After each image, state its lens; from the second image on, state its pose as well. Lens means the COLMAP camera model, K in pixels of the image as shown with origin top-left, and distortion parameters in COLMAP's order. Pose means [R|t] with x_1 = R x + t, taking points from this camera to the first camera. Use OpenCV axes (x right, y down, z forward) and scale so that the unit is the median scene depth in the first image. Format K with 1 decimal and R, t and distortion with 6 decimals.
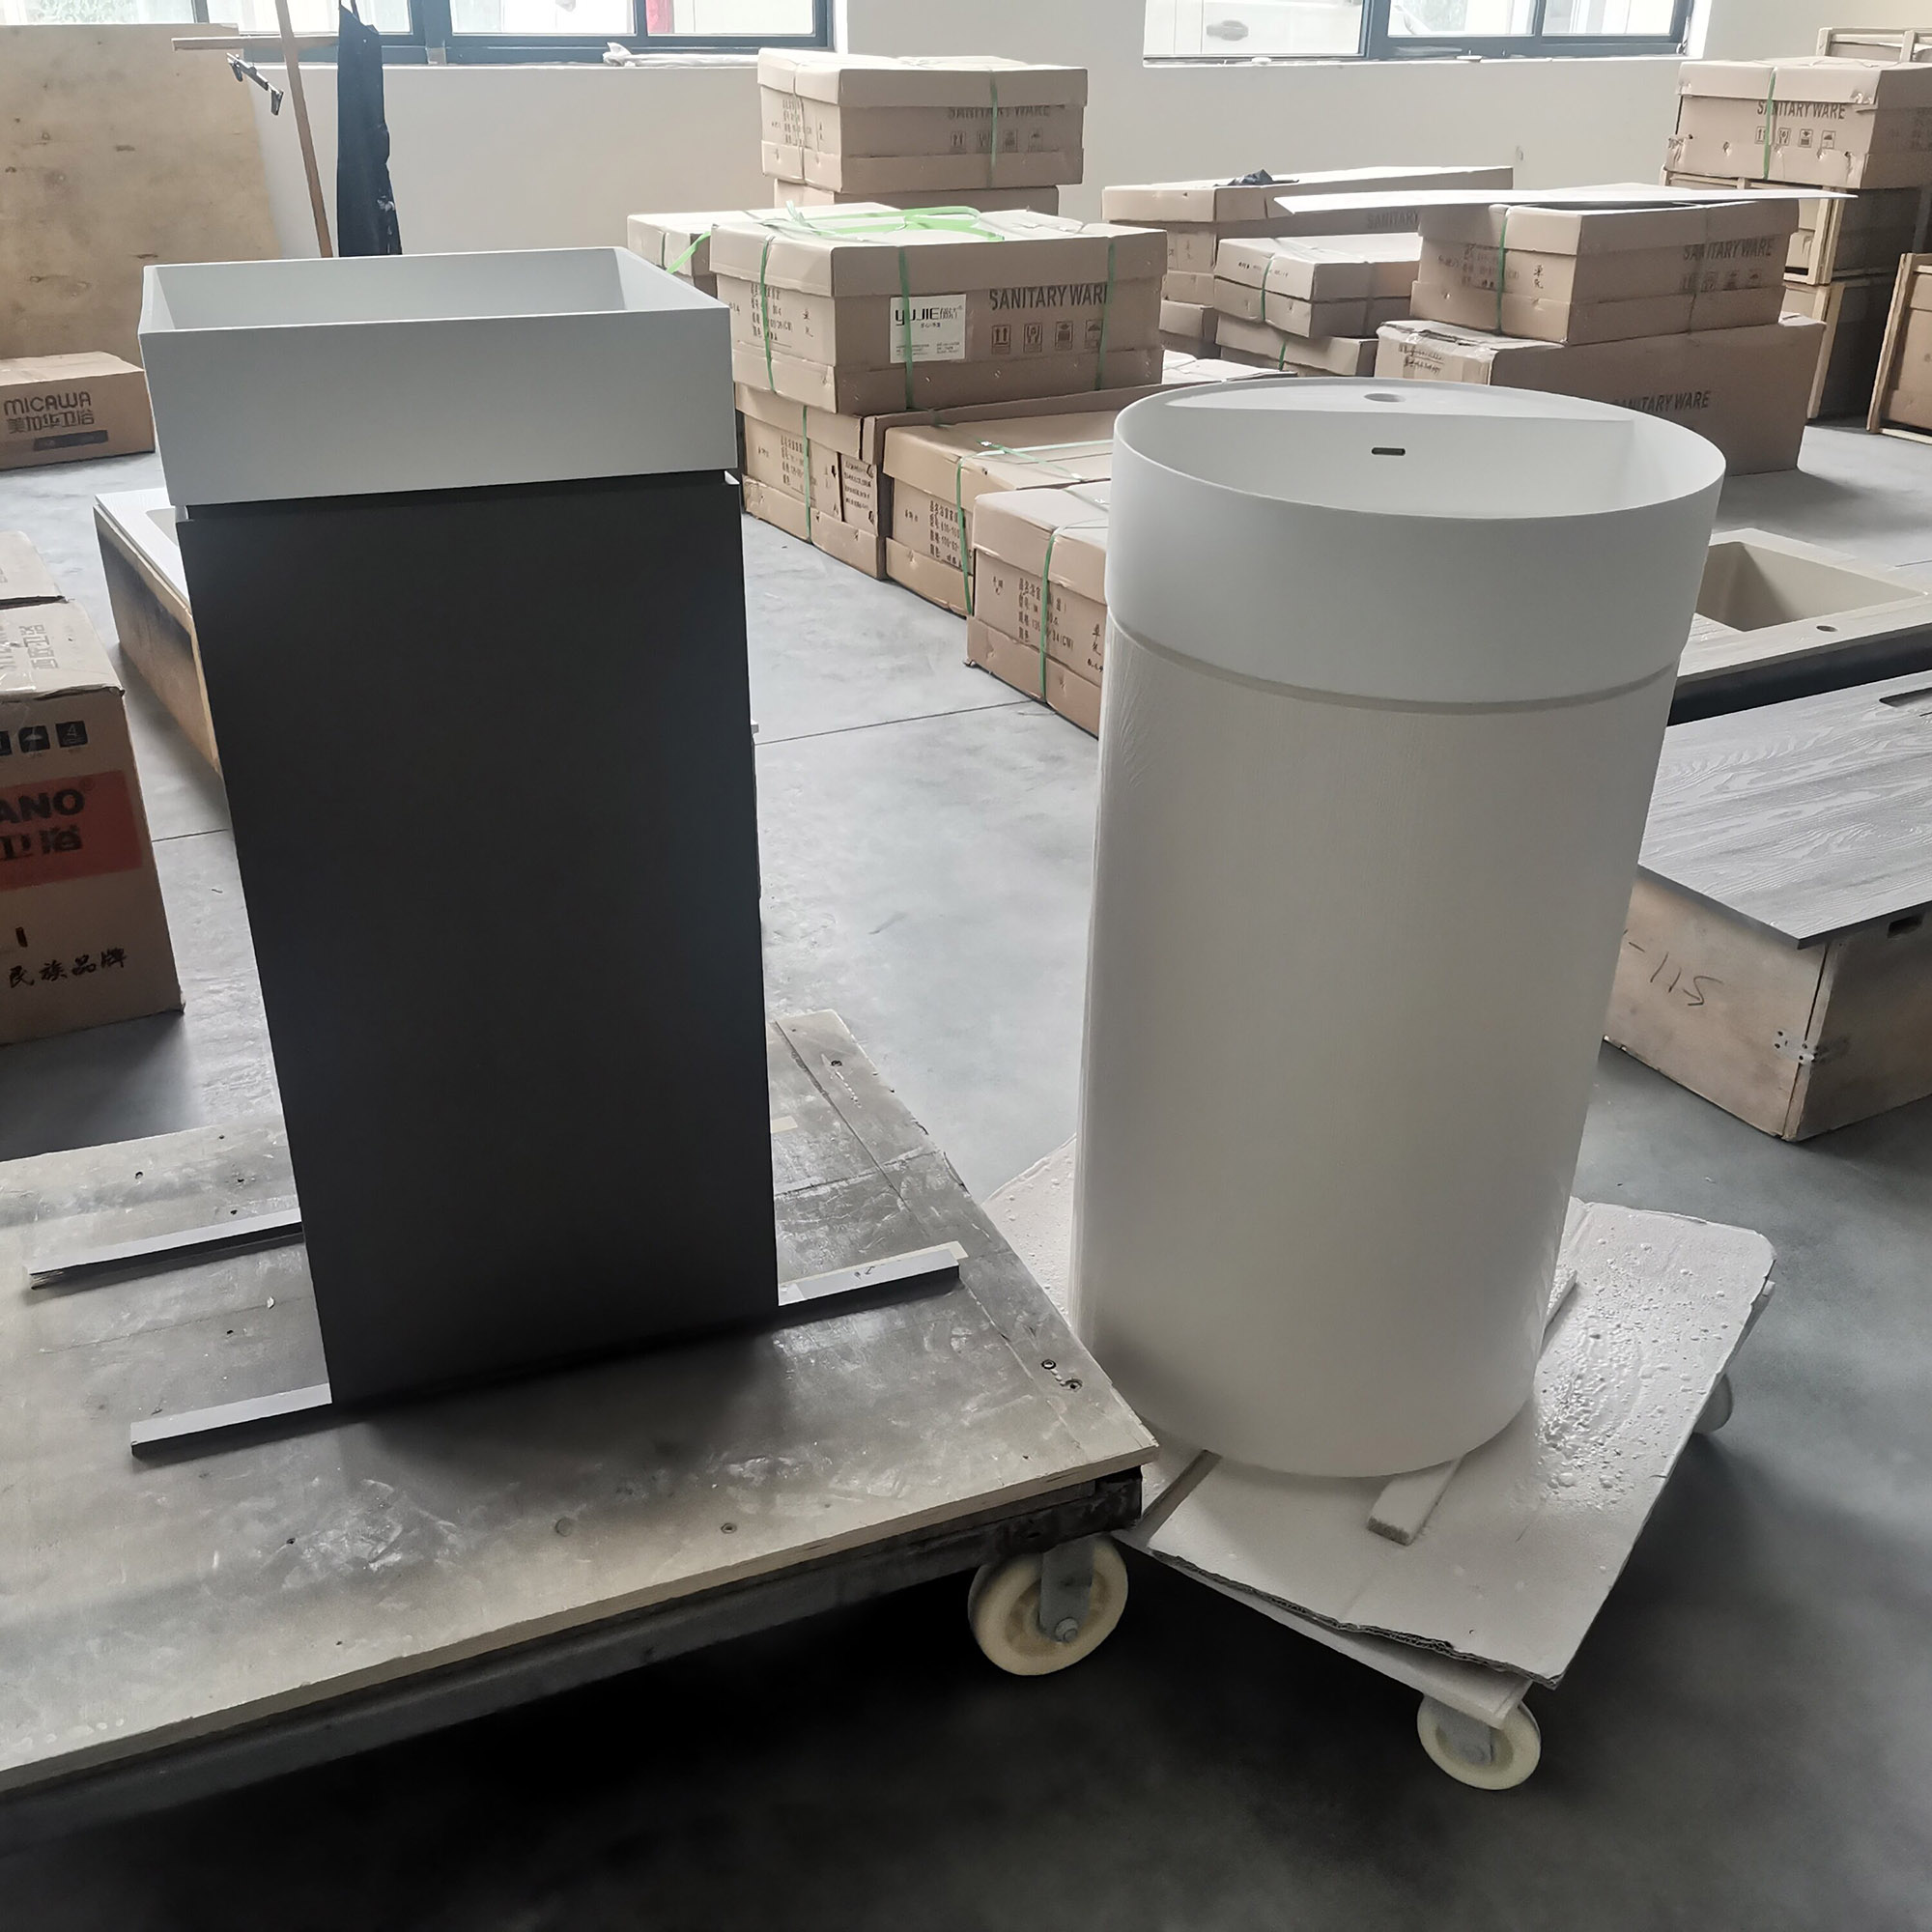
lens RADIAL K [[1863.2, 0, 886.0], [0, 1863.2, 965.4], [0, 0, 1]] dist [0.057670, -0.089355]
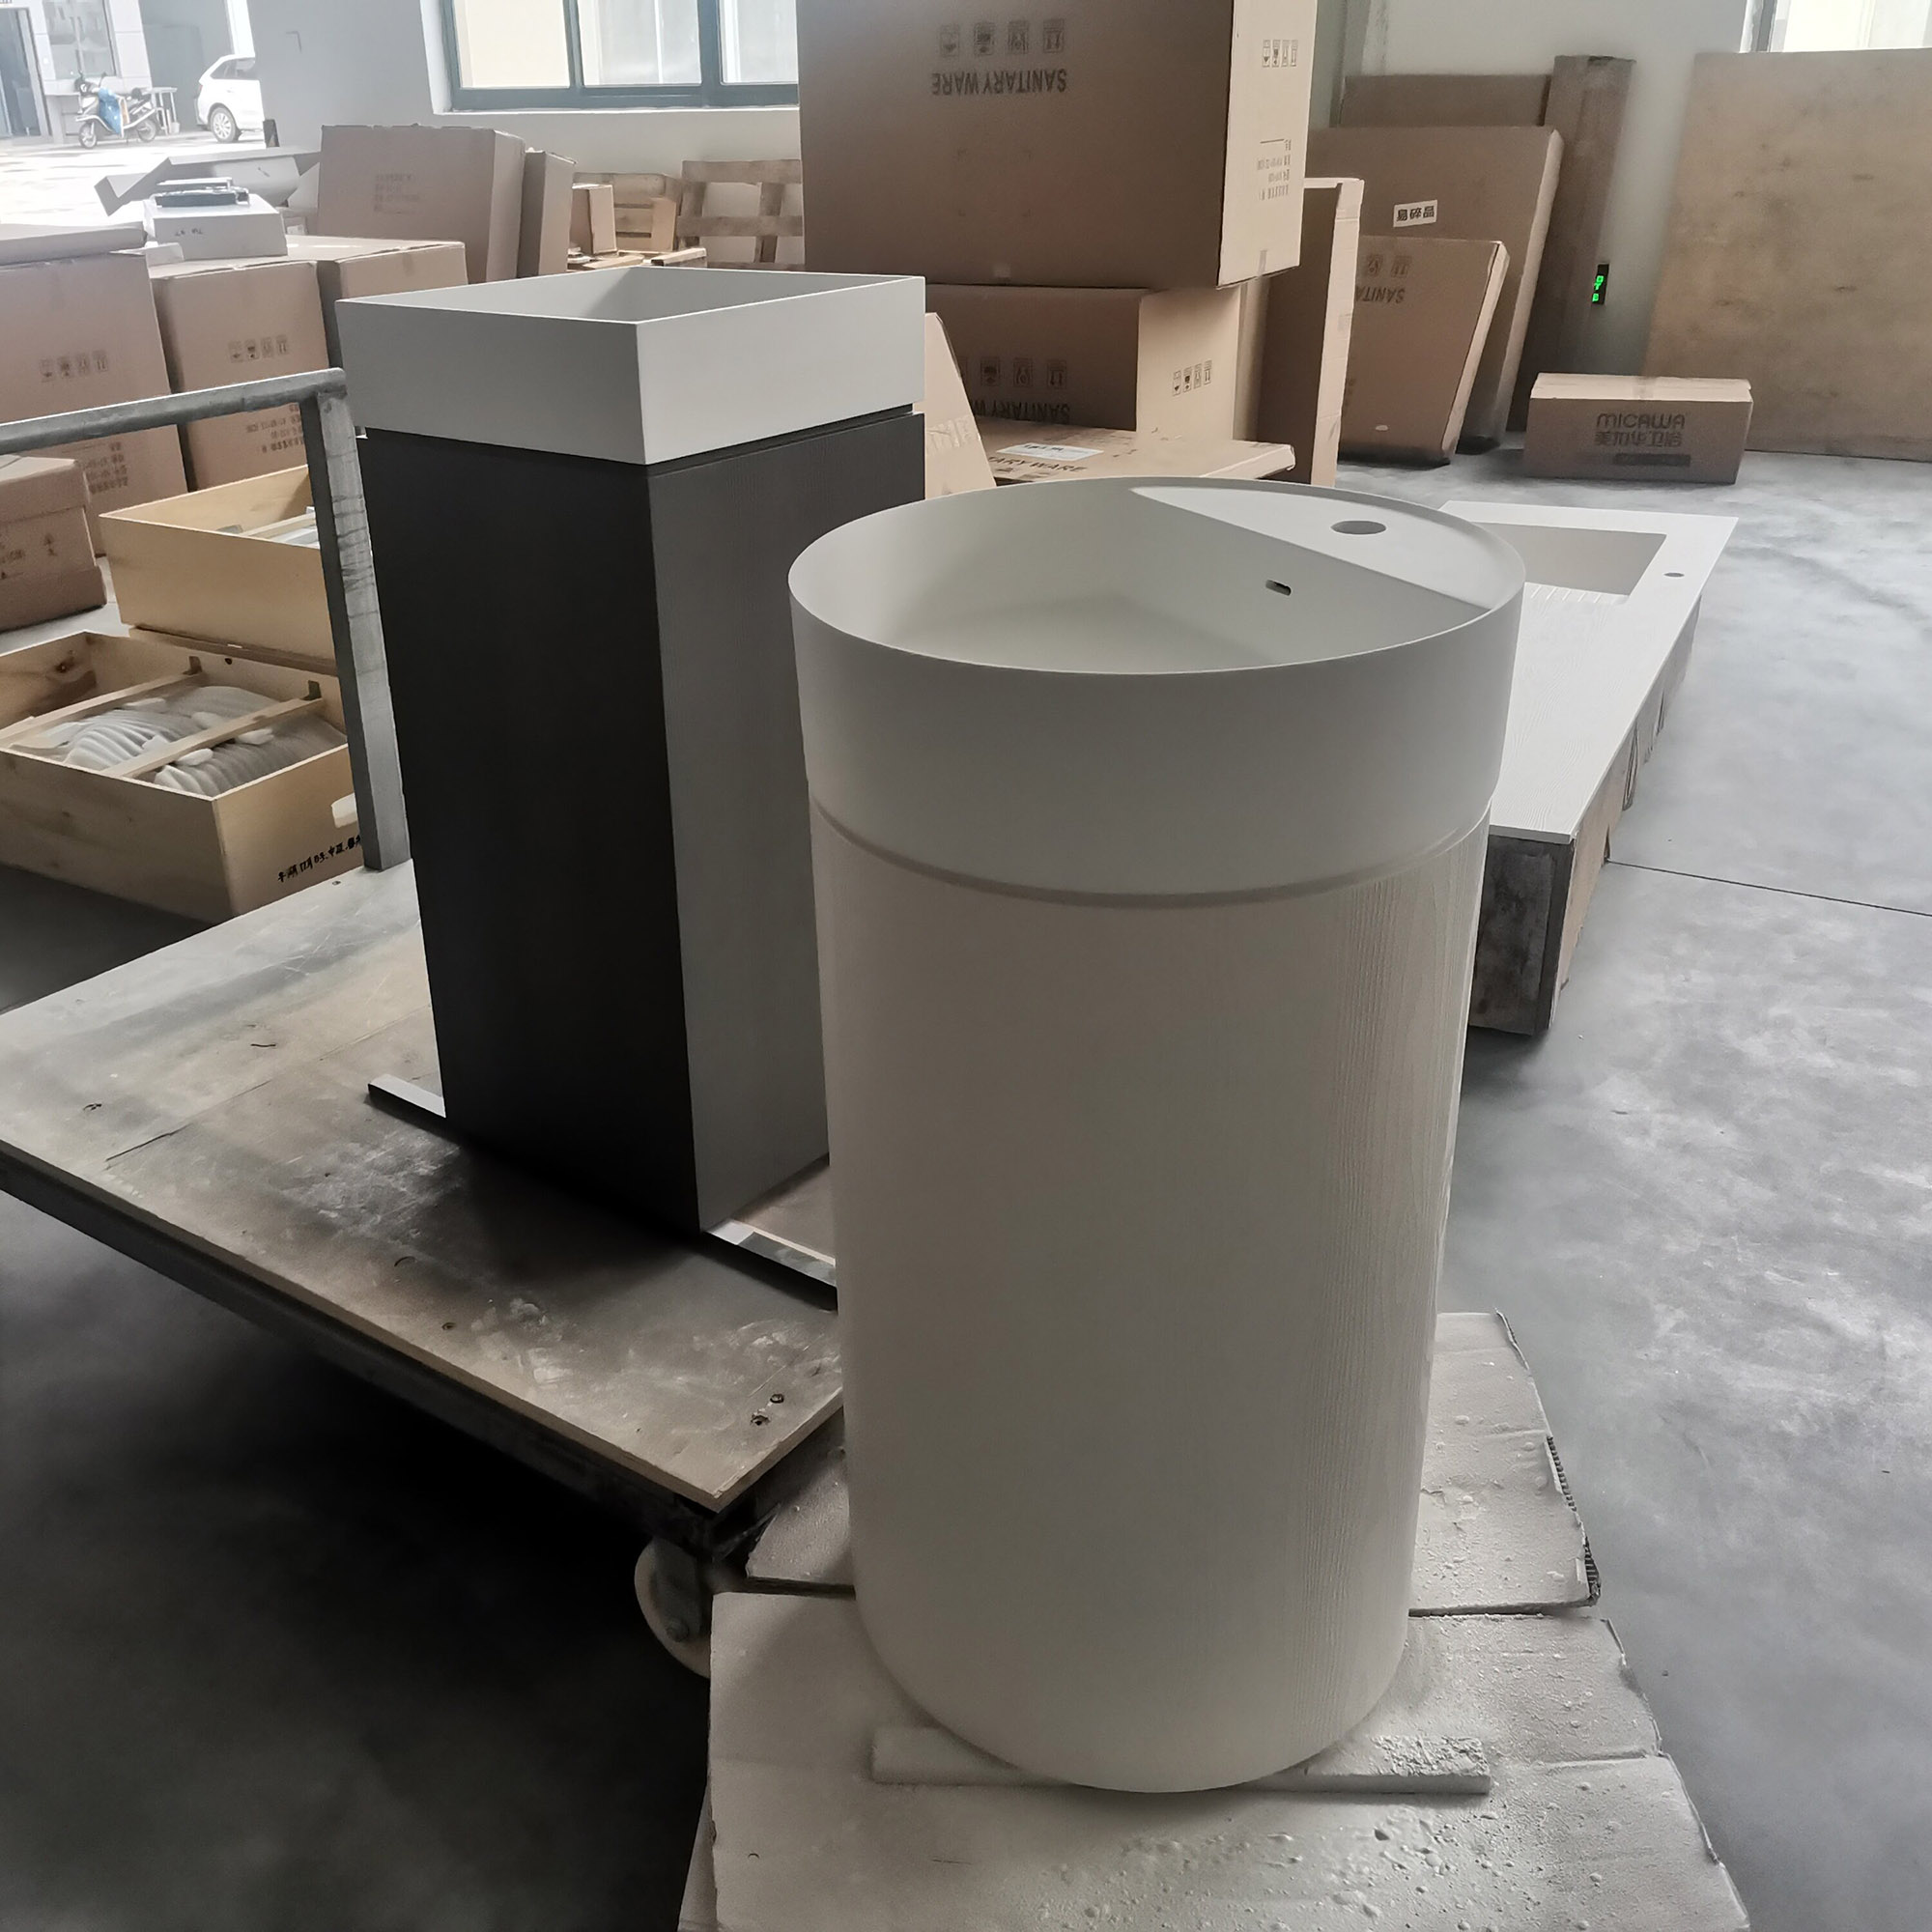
lens RADIAL K [[1863.2, 0, 886.0], [0, 1863.2, 965.4], [0, 0, 1]] dist [0.057670, -0.089355]
pose [[0.536553, 0.347448, -0.769019, 0.856544], [-0.354211, 0.919866, 0.168465, -0.201534], [0.765928, 0.182005, 0.616627, 0.406918]]
